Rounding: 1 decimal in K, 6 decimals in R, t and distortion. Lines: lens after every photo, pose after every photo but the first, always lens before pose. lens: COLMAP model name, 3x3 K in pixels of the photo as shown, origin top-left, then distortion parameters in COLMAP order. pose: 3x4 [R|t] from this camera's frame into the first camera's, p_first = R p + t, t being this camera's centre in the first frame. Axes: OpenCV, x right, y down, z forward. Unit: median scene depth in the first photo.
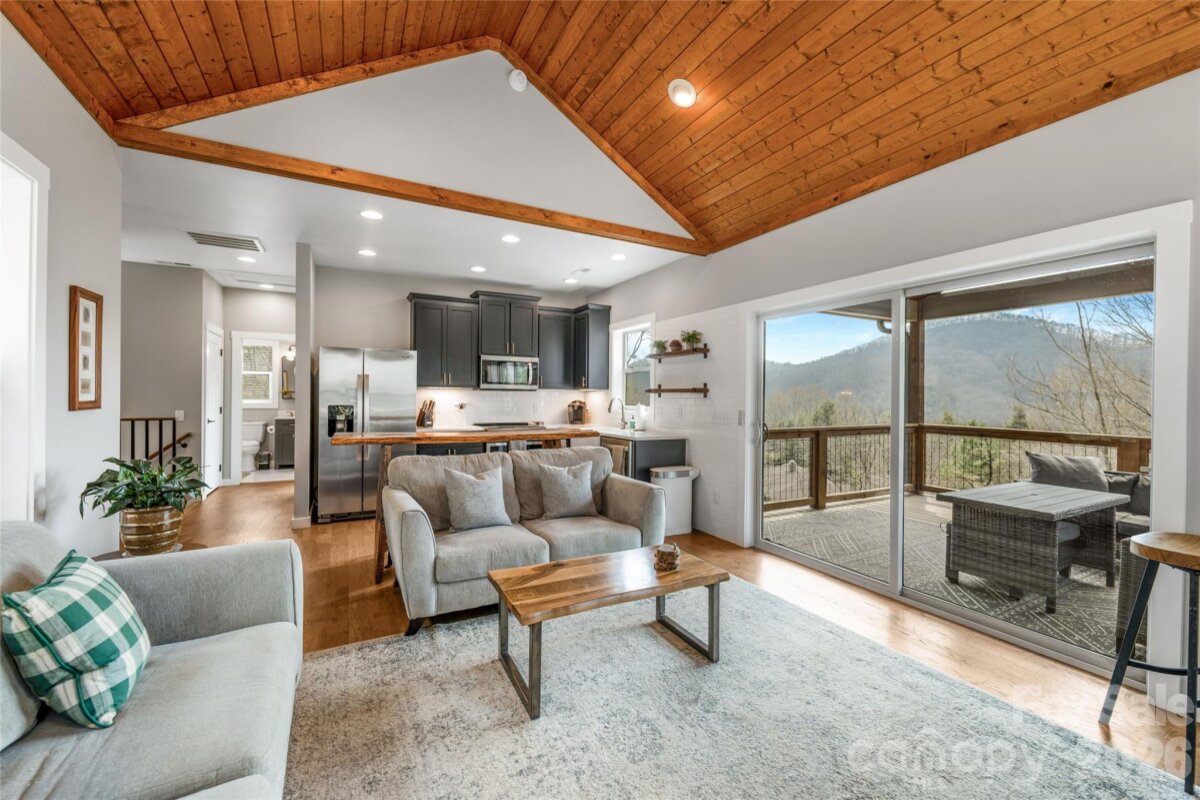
lens RADIAL K [[490.8, 0, 593.9], [0, 490.8, 396.5], [0, 0, 1]] dist [0.024249, -0.006932]
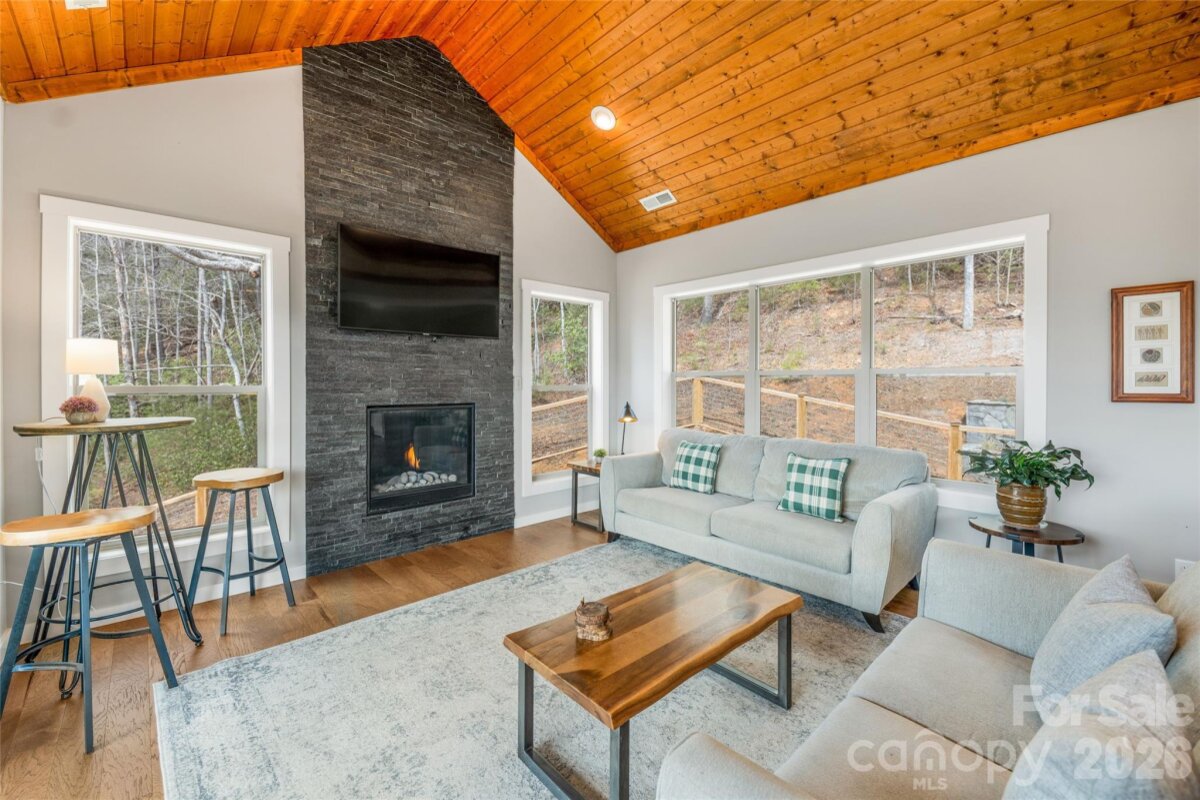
lens RADIAL K [[490.8, 0, 596.7], [0, 490.8, 386.8], [0, 0, 1]] dist [0.024249, -0.006932]
pose [[-0.963463, -0.009947, -0.267656, 0.189391], [-0.012558, 0.999889, 0.008041, 0.000758], [0.267546, 0.011109, -0.963481, 0.919080]]
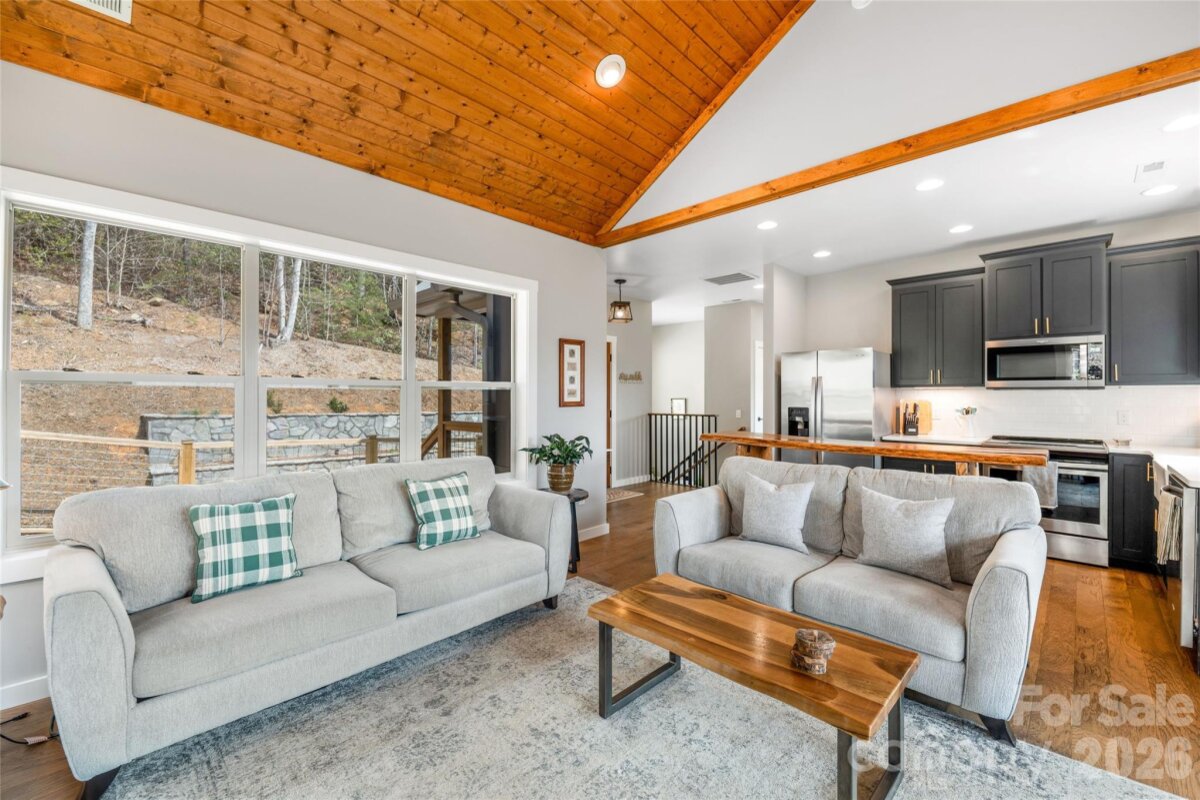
lens RADIAL K [[490.8, 0, 613.7], [0, 490.8, 393.8], [0, 0, 1]] dist [0.024249, -0.006932]
pose [[0.330270, -0.013061, -0.943796, 0.379592], [0.000646, 0.999907, -0.013611, 0.003512], [0.943886, 0.003885, 0.330247, 0.308389]]
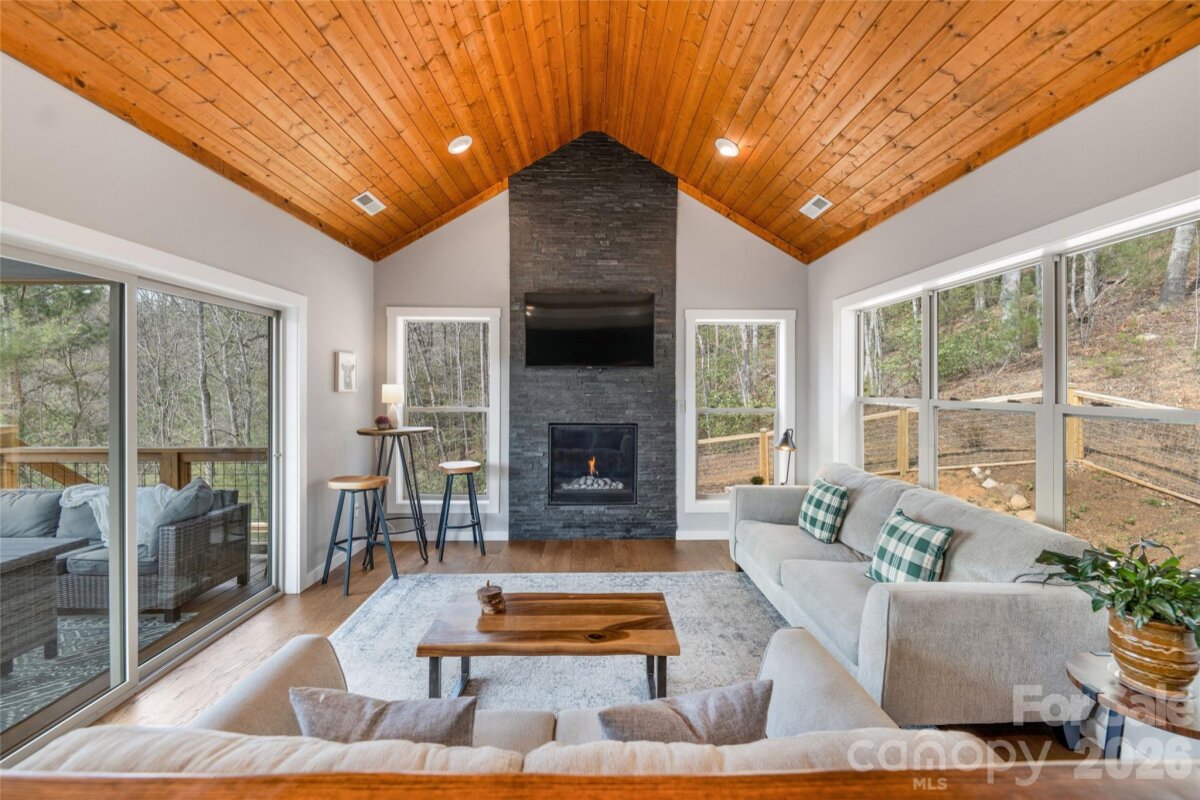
lens RADIAL K [[500.6, 0, 604.3], [0, 500.6, 391.7], [0, 0, 1]] dist [0.011557, -0.001589]
pose [[-0.899622, -0.017178, 0.436331, -0.244832], [-0.010594, 0.999790, 0.017519, -0.045921], [-0.436541, 0.011137, -0.899616, 0.976655]]
